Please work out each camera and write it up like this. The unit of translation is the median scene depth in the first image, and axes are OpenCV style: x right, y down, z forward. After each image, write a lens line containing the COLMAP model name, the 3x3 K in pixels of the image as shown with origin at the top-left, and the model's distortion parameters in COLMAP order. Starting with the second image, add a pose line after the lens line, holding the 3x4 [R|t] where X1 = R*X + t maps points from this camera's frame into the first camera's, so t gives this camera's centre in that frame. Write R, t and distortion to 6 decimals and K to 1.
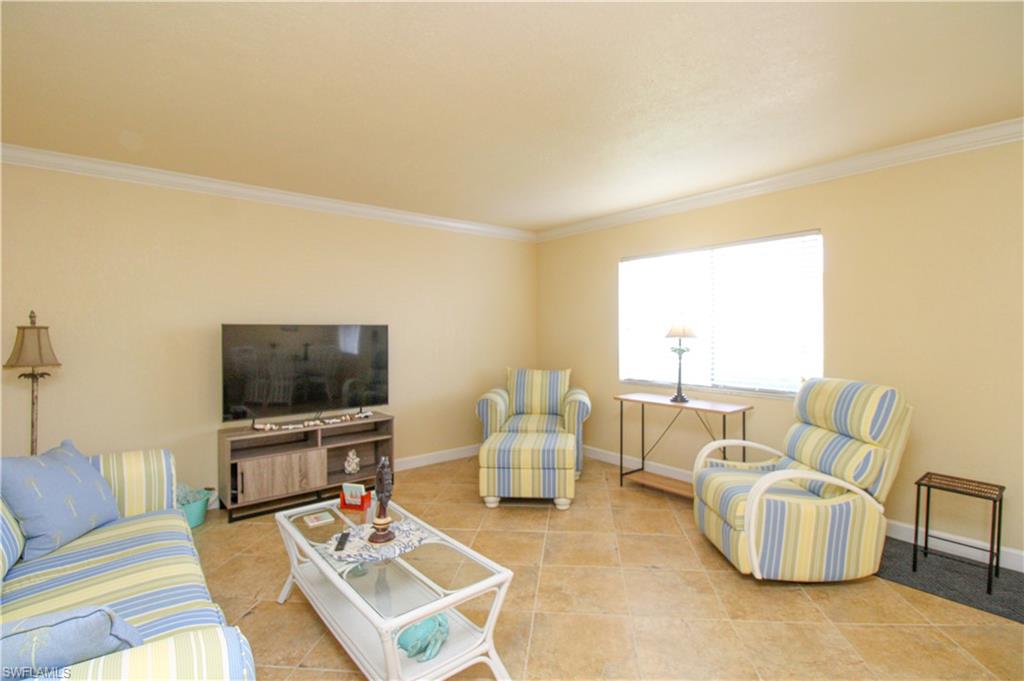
lens RADIAL K [[486.3, 0, 536.6], [0, 486.3, 337.2], [0, 0, 1]] dist [0.003046, -0.000234]
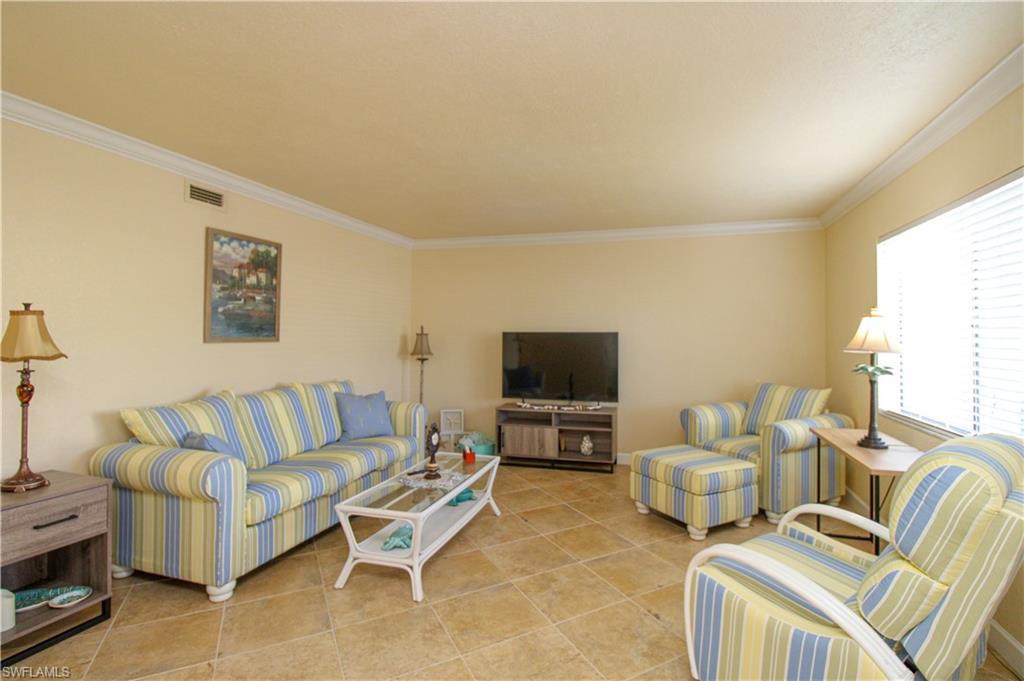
lens RADIAL K [[486.3, 0, 536.6], [0, 486.3, 337.2], [0, 0, 1]] dist [0.003046, -0.000234]
pose [[0.543977, 0.009641, -0.839045, 0.639663], [-0.017002, 0.999855, 0.000465, -0.013103], [0.838928, 0.014012, 0.544063, 0.262467]]
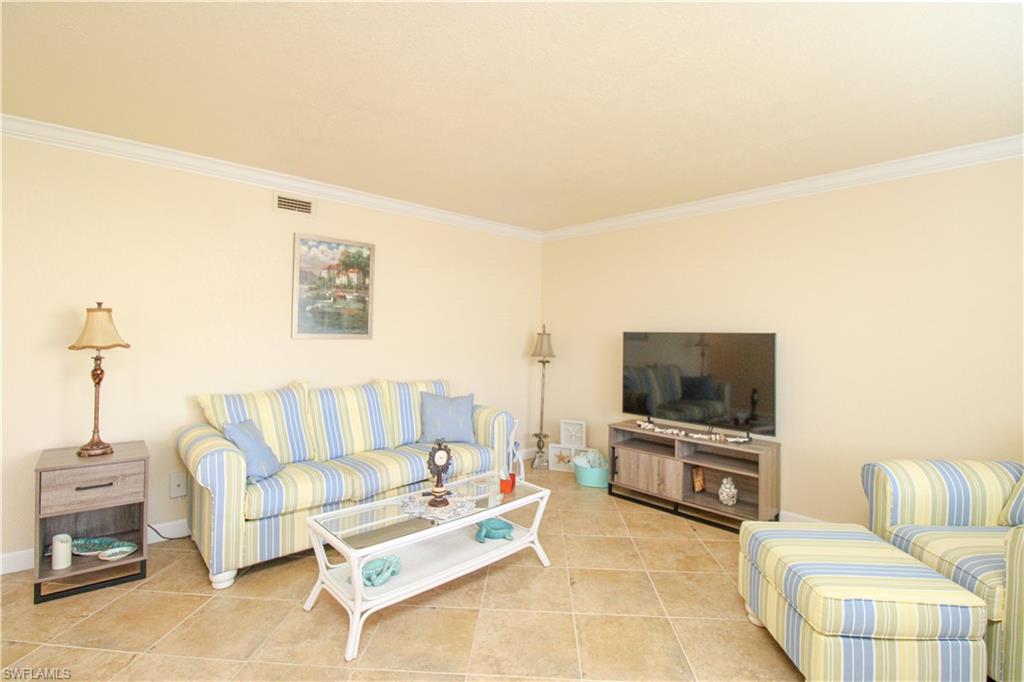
lens RADIAL K [[477.3, 0, 513.5], [0, 477.3, 330.5], [0, 0, 1]] dist [0.002243, 0.000033]
pose [[0.016643, -0.005377, -0.999847, 0.525843], [-0.028958, 0.999563, -0.005857, -0.015480], [0.999442, 0.029051, 0.016480, 0.673808]]
